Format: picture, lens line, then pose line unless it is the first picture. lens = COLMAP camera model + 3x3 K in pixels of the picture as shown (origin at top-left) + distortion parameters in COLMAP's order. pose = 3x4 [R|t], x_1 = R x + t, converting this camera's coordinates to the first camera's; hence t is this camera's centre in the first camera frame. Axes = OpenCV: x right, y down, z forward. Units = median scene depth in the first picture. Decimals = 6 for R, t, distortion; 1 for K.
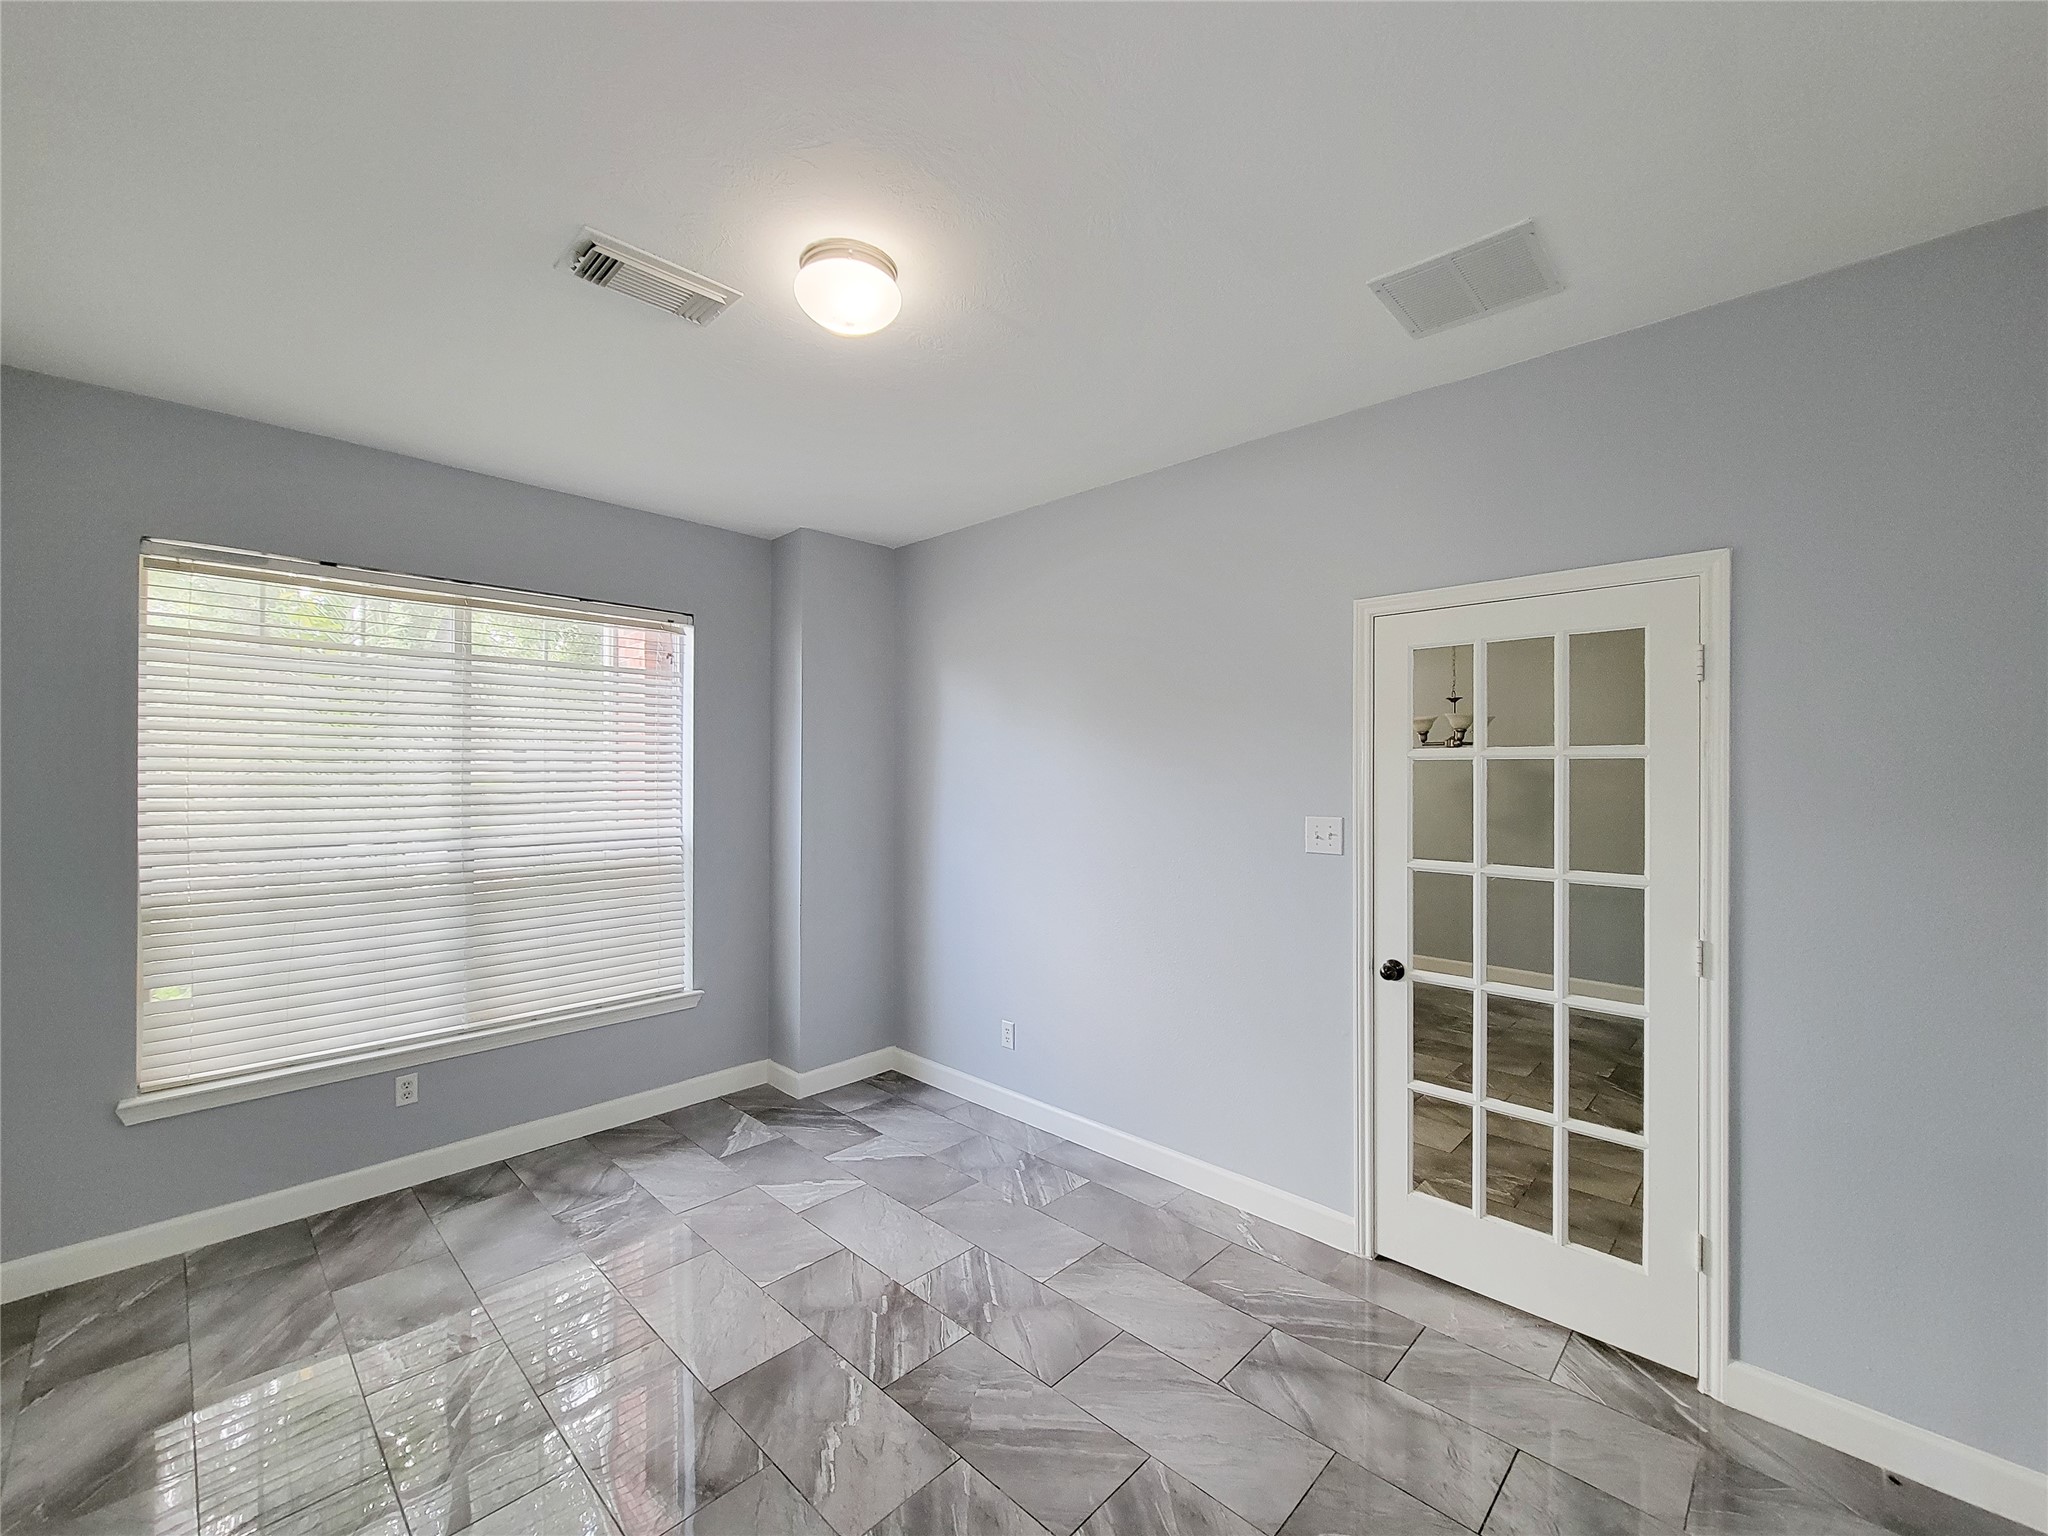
lens RADIAL K [[844.5, 0, 1030.1], [0, 844.5, 767.2], [0, 0, 1]] dist [0.006062, -0.003261]
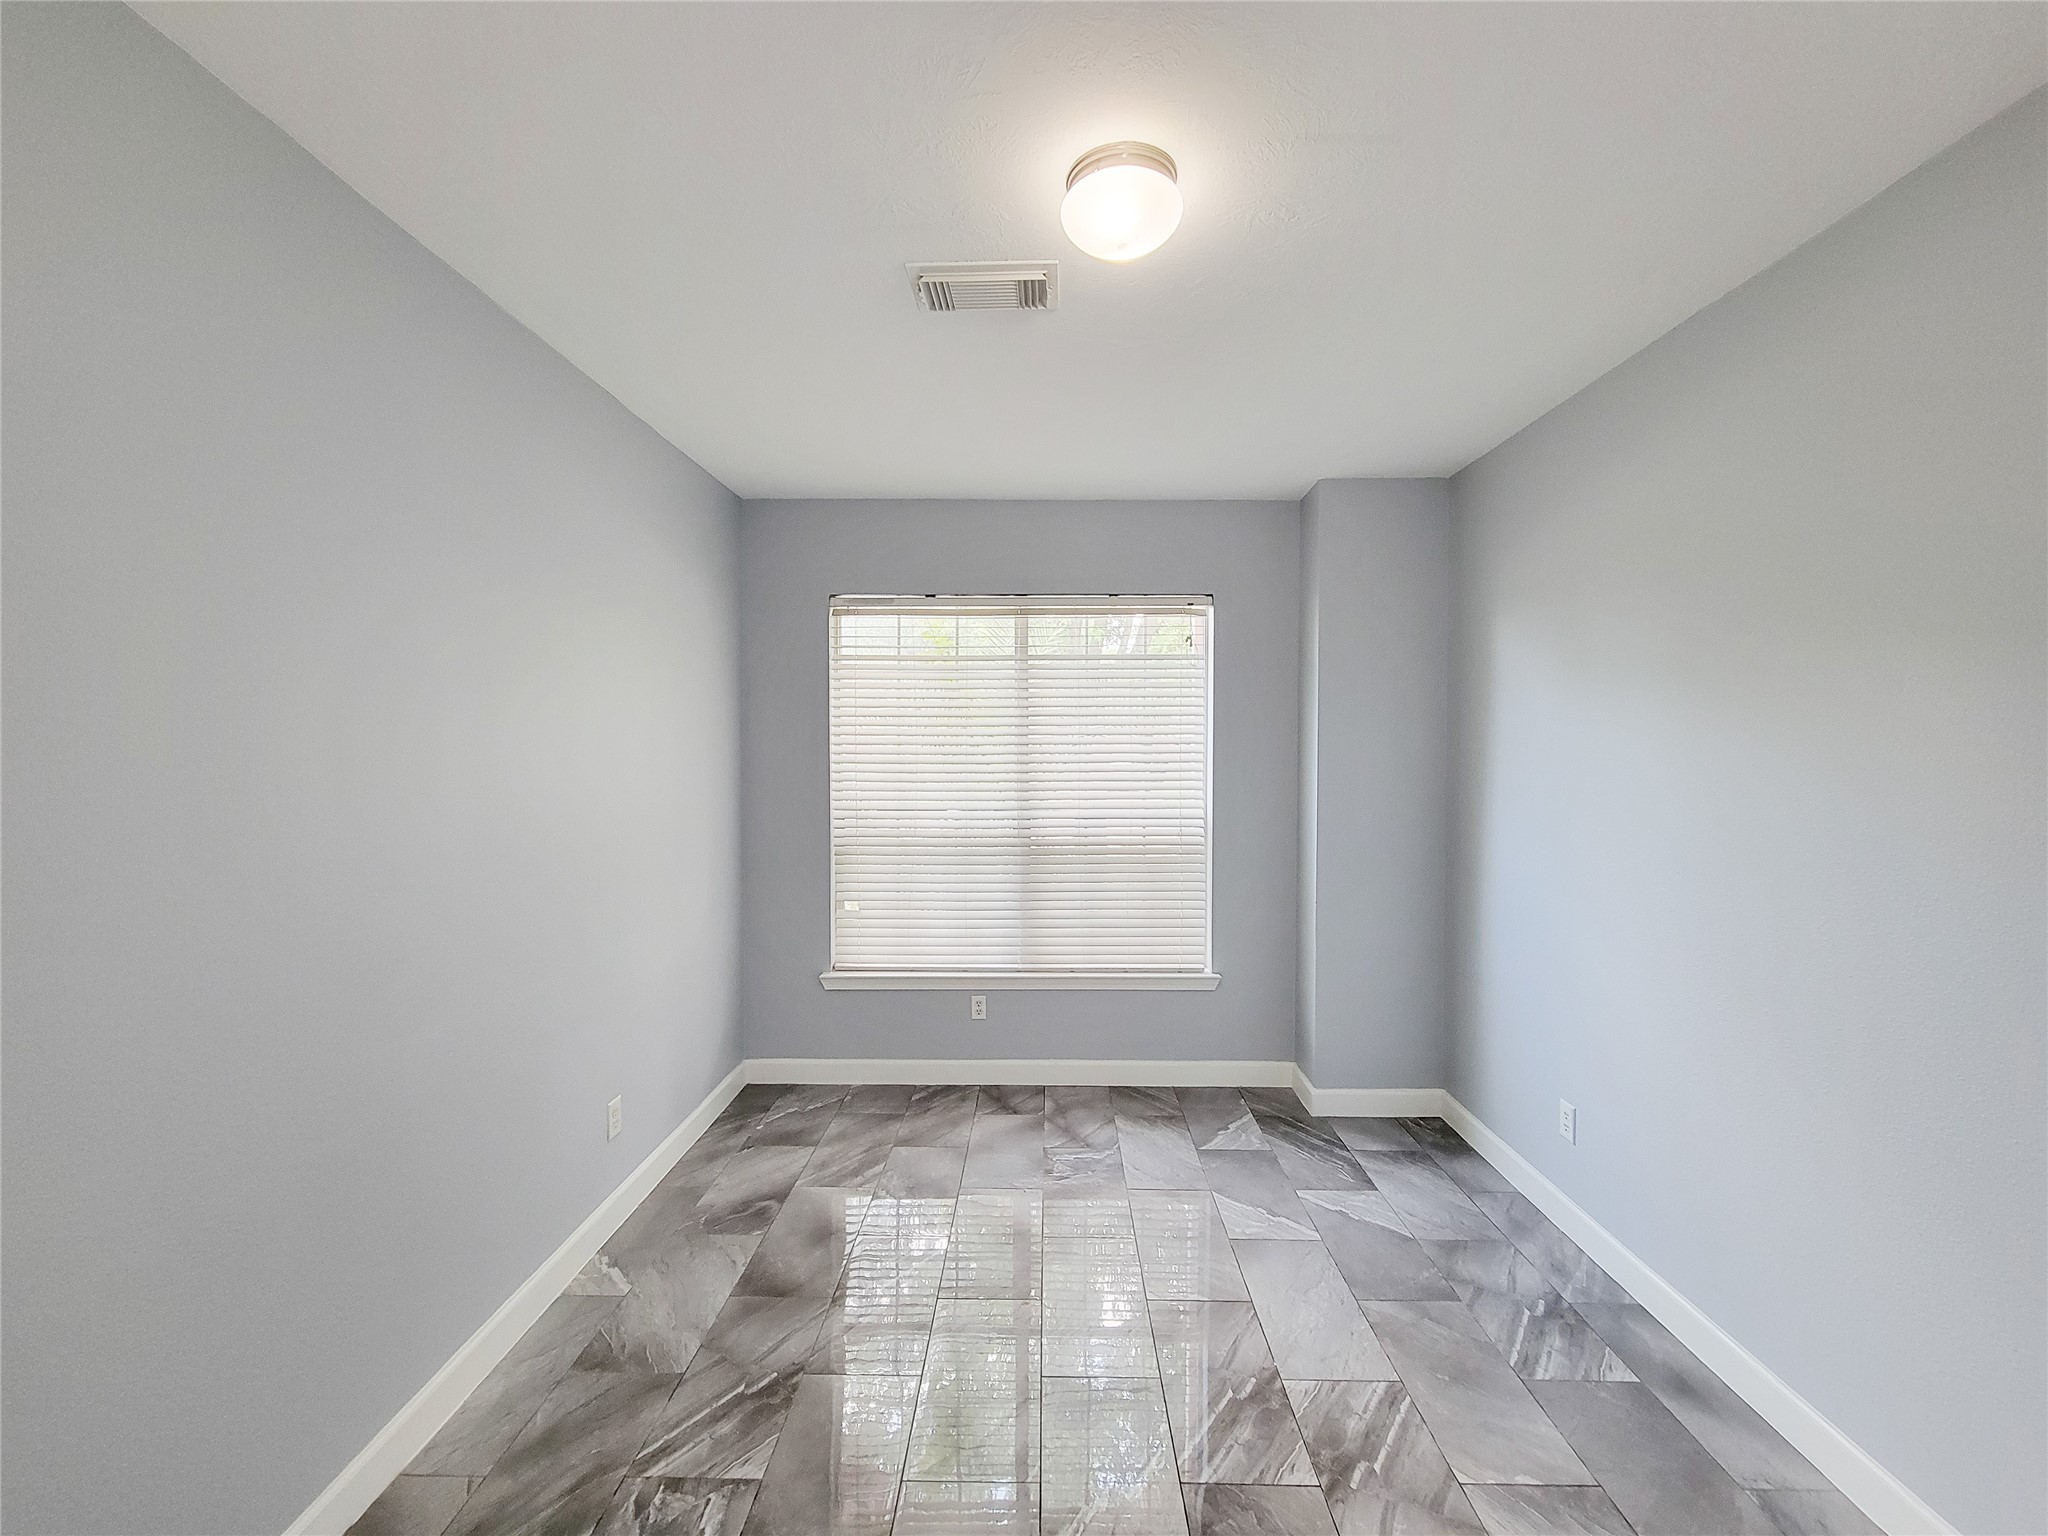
lens RADIAL K [[844.5, 0, 1025.9], [0, 844.5, 761.6], [0, 0, 1]] dist [0.006062, -0.003261]
pose [[0.675777, 0.013088, -0.736990, 0.228541], [0.005178, 0.999733, 0.022502, -0.011464], [0.737088, -0.019022, 0.675529, 0.211200]]
